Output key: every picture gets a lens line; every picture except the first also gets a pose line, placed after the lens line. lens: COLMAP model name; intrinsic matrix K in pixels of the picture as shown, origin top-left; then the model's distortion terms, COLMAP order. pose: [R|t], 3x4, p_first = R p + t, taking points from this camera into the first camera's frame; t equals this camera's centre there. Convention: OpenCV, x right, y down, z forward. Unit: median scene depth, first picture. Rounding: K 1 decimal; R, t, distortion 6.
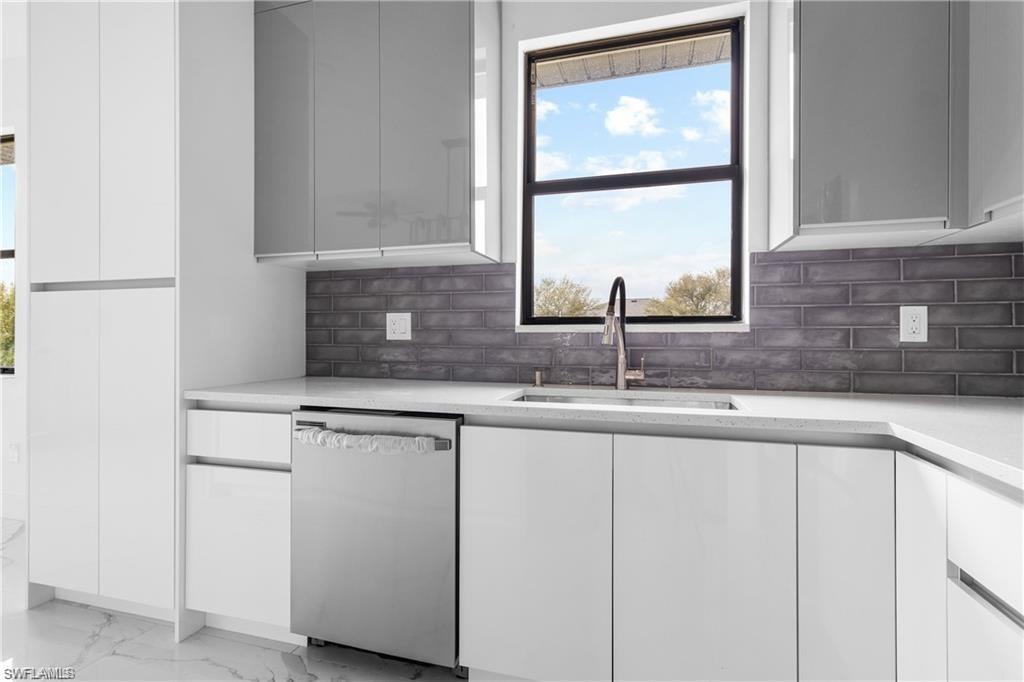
lens RADIAL K [[466.1, 0, 515.7], [0, 466.1, 333.6], [0, 0, 1]] dist [-0.003078, 0.000362]
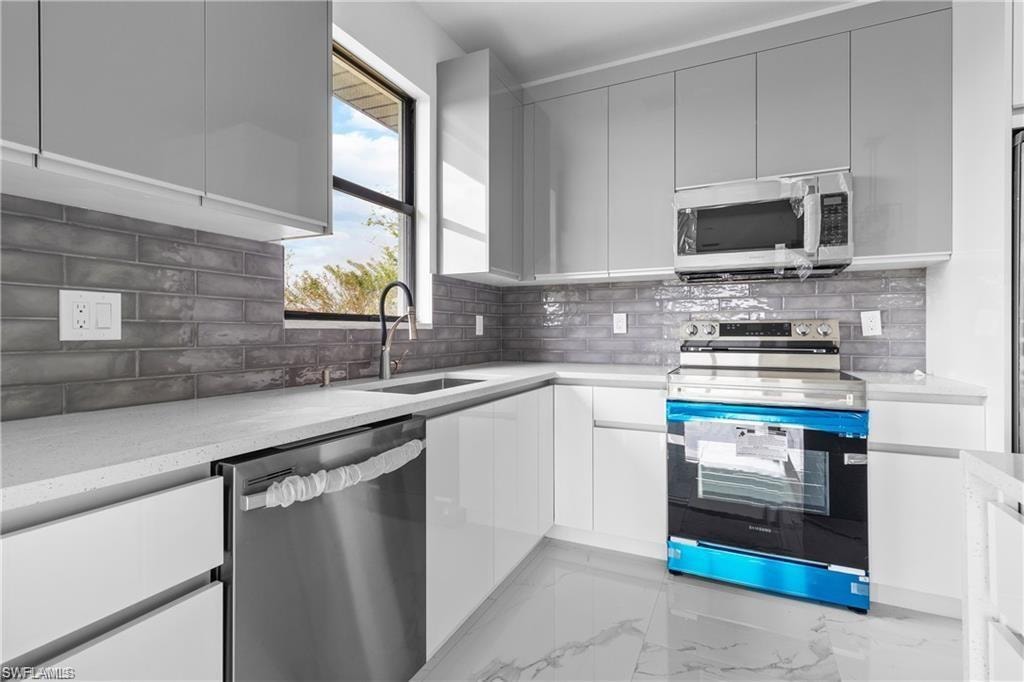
lens RADIAL K [[466.1, 0, 515.7], [0, 466.1, 333.6], [0, 0, 1]] dist [-0.003078, 0.000362]
pose [[0.174617, -0.006014, 0.984618, -0.765904], [-0.002773, 0.999974, 0.006600, 0.000457], [-0.984633, -0.003883, 0.174595, 0.437456]]
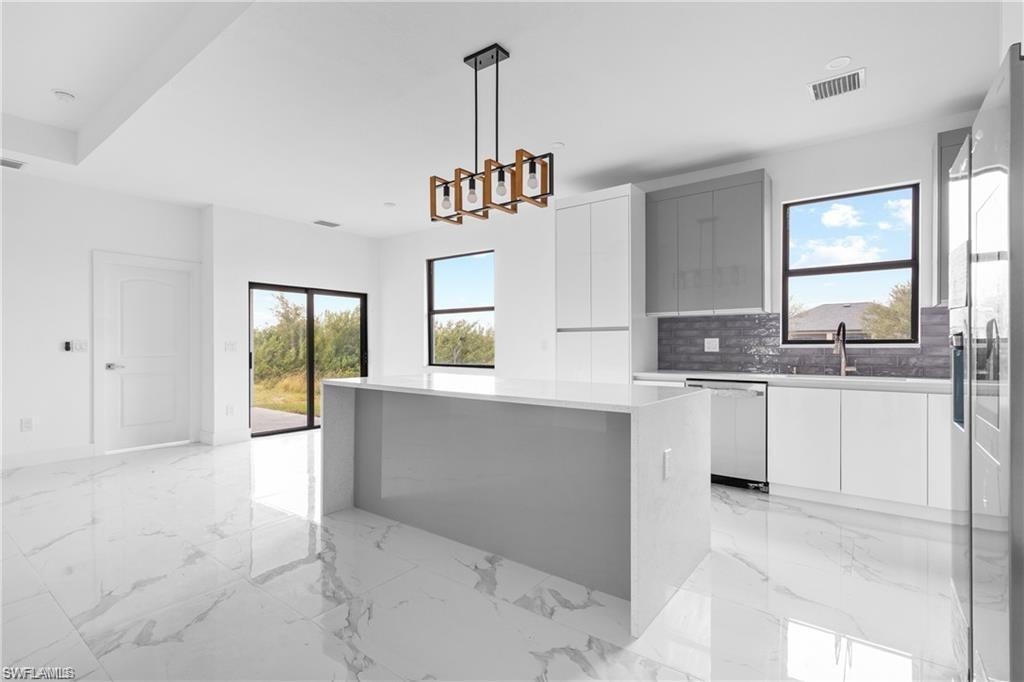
lens RADIAL K [[470.3, 0, 511.8], [0, 470.3, 348.1], [0, 0, 1]] dist [-0.001451, 0.000254]
pose [[0.932651, -0.000430, -0.360780, -0.349994], [0.001624, 0.999994, 0.003006, -0.010514], [0.360777, -0.003389, 0.932646, -1.315053]]
